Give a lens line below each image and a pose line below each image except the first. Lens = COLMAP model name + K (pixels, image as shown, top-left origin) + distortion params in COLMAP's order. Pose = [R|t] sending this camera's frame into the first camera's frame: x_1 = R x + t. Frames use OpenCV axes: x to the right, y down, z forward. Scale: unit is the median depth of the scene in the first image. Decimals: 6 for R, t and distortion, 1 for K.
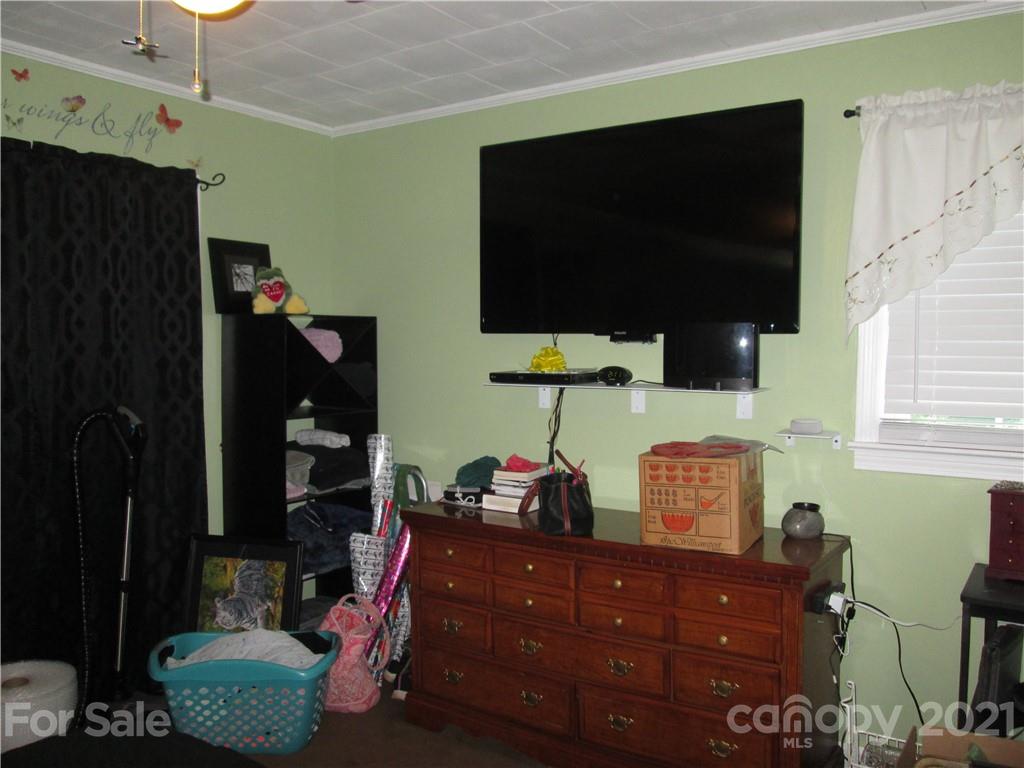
lens RADIAL K [[845.1, 0, 519.6], [0, 845.1, 381.2], [0, 0, 1]] dist [-0.058260, 0.029068]
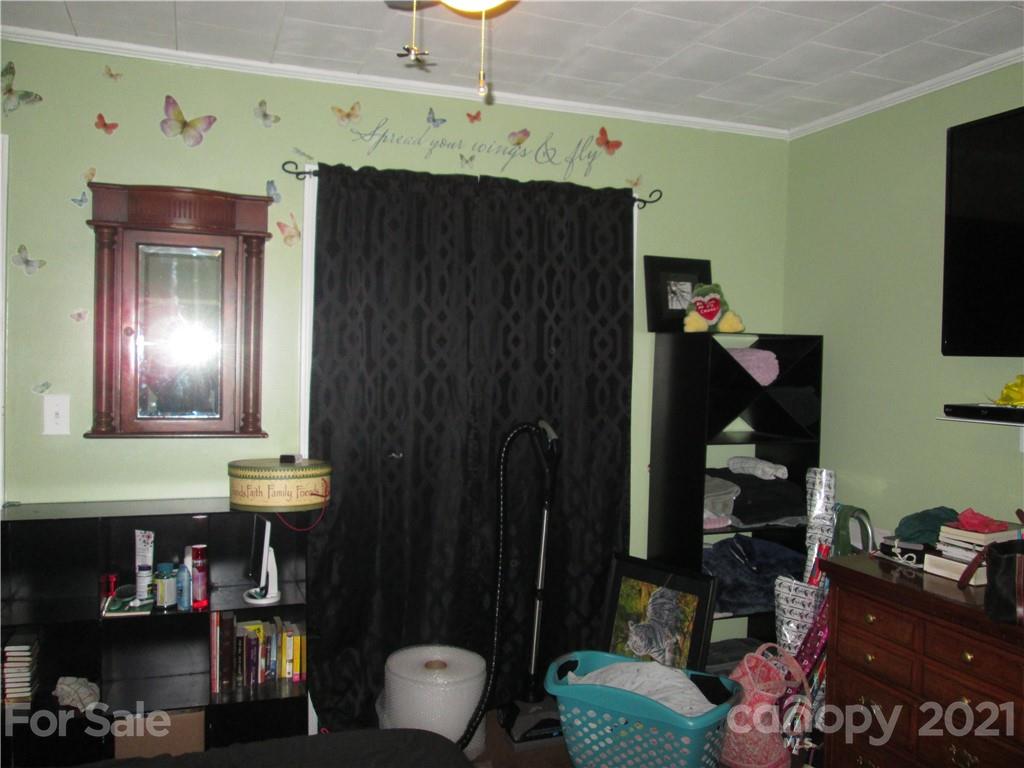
lens RADIAL K [[845.1, 0, 511.0], [0, 845.1, 385.5], [0, 0, 1]] dist [-0.058260, 0.029068]
pose [[0.811488, 0.031654, -0.583512, 0.095255], [-0.043345, 0.999042, -0.006085, -0.005318], [0.582760, 0.030230, 0.812082, 0.111536]]
